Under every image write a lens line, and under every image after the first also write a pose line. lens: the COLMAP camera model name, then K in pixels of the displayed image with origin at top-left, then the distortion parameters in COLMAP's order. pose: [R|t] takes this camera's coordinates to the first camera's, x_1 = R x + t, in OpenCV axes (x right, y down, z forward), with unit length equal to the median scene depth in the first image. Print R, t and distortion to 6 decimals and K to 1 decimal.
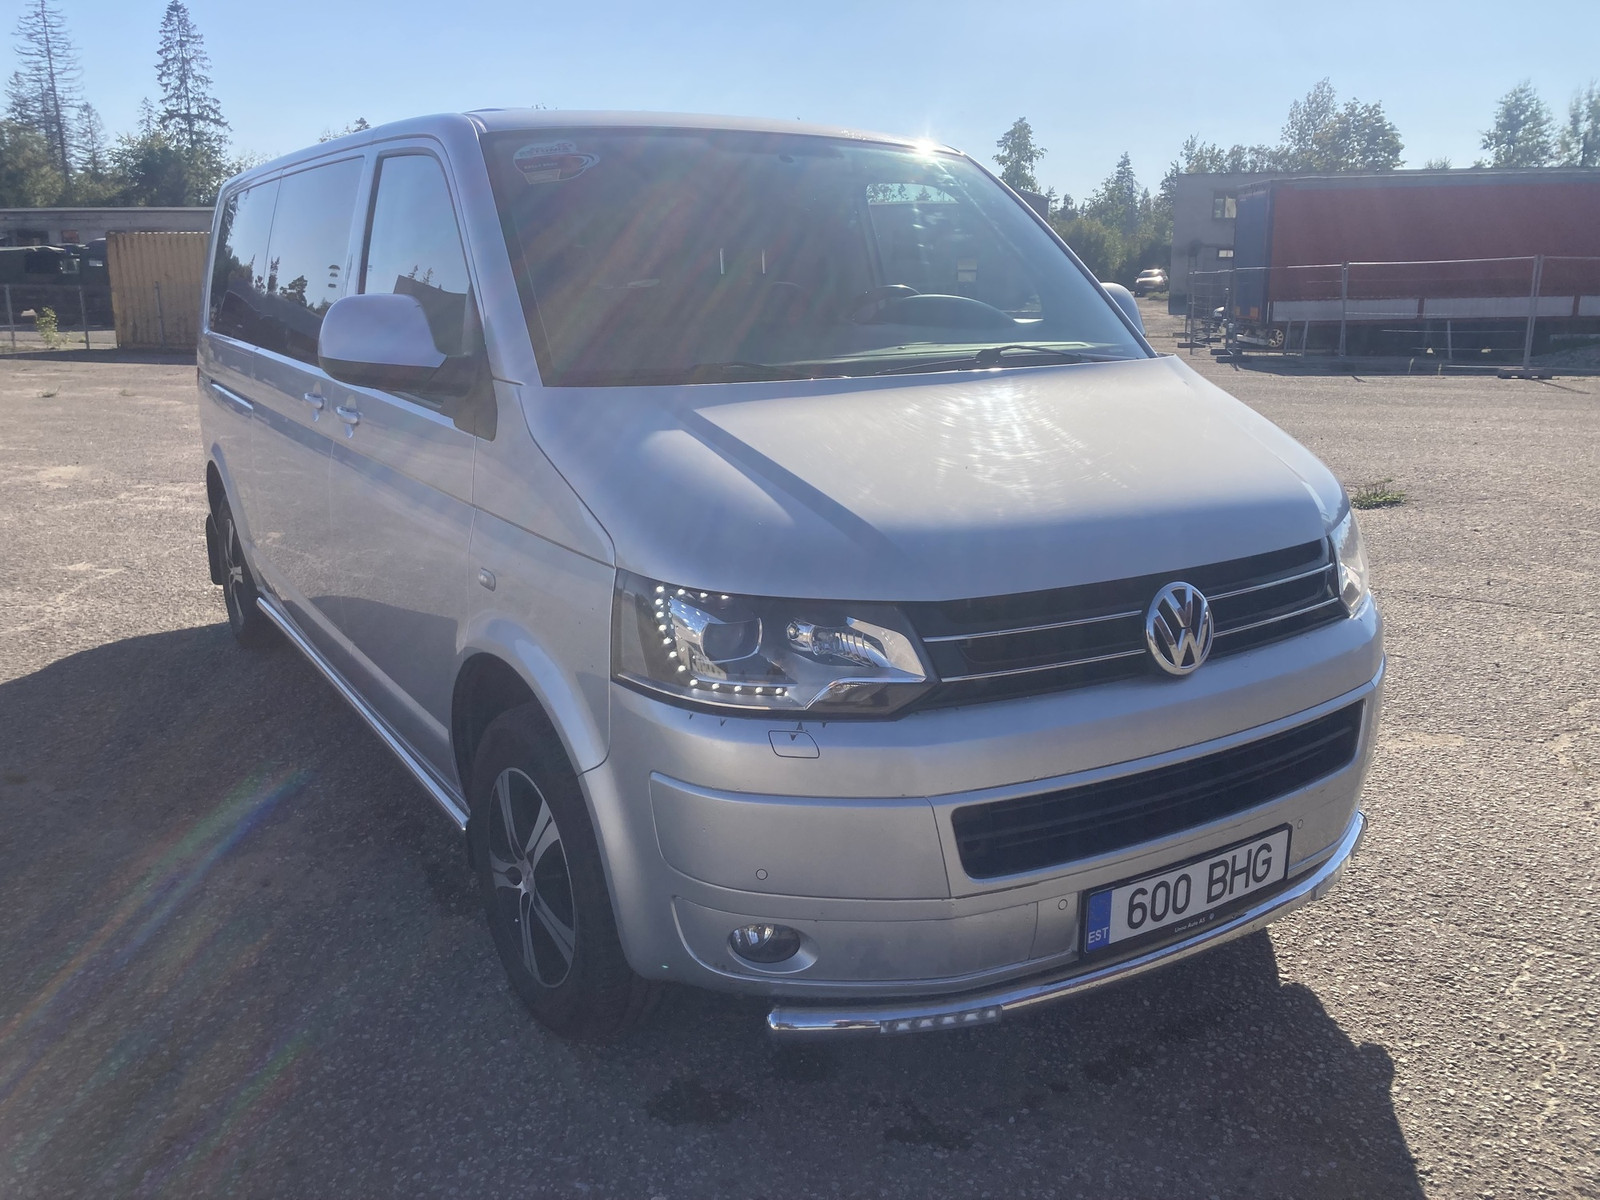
lens RADIAL K [[1304.8, 0, 800.0], [0, 1304.8, 600.0], [0, 0, 1]] dist [-0.002698, -0.007500]
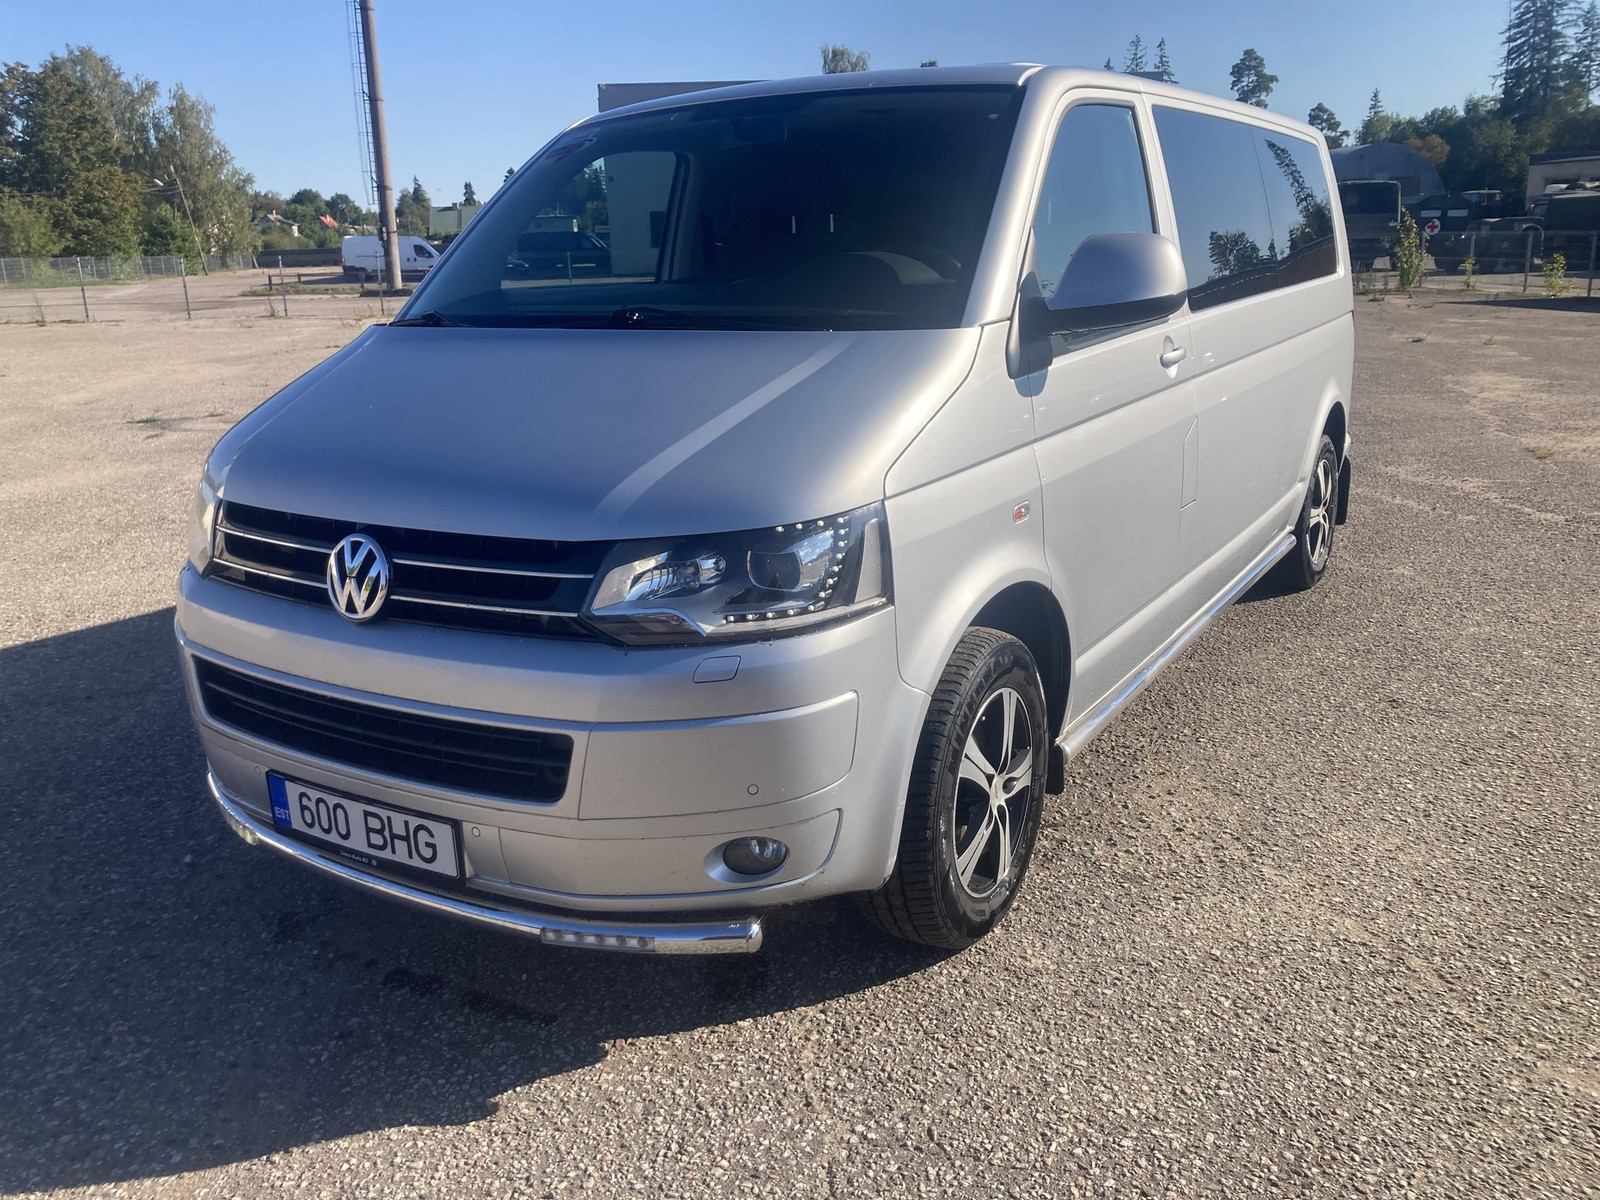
lens RADIAL K [[1303.8, 0, 800.0], [0, 1303.8, 600.0], [0, 0, 1]] dist [0.002323, 0.003288]
pose [[0.456883, 0.229842, -0.859320, 1.291181], [-0.195688, 0.968346, 0.154959, -0.184630], [0.867735, 0.097361, 0.487398, 0.751930]]
